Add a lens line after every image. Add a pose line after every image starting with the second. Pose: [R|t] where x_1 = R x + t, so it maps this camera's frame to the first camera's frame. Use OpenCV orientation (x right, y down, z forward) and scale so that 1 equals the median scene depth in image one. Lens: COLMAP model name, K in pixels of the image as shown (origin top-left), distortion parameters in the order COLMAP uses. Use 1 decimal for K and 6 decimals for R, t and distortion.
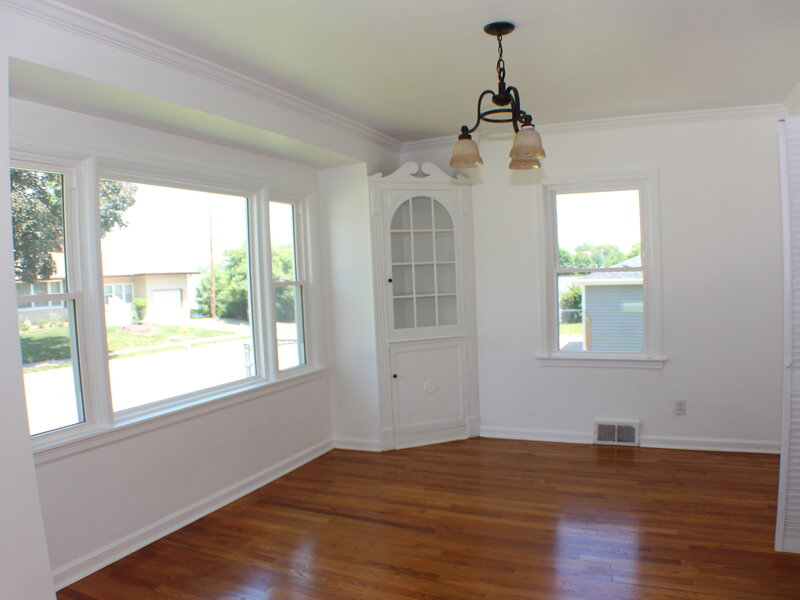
lens RADIAL K [[588.3, 0, 403.5], [0, 588.3, 301.6], [0, 0, 1]] dist [-0.210402, 0.085411]
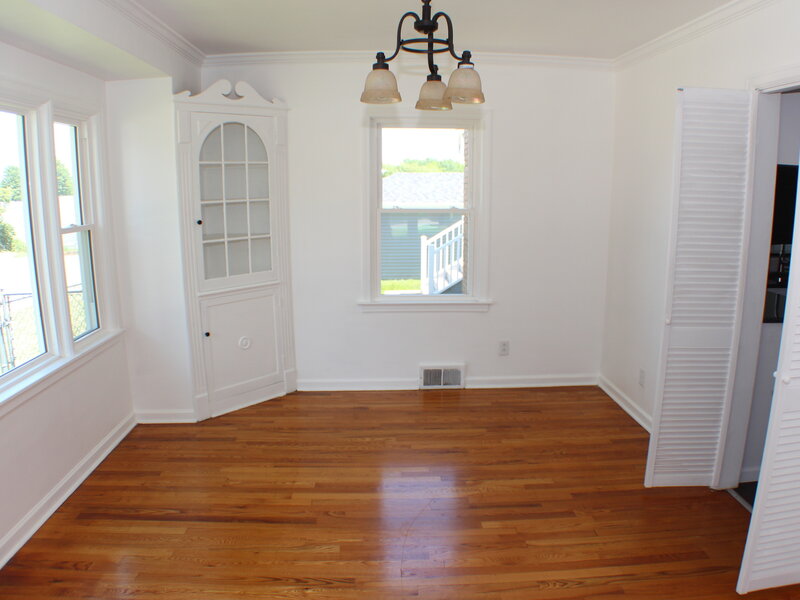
lens RADIAL K [[588.3, 0, 403.5], [0, 588.3, 301.6], [0, 0, 1]] dist [-0.210402, 0.085411]
pose [[0.886926, -0.056345, 0.458463, -0.152209], [-0.008968, 0.990245, 0.139050, -0.042273], [-0.461825, -0.127438, 0.877768, 0.148009]]
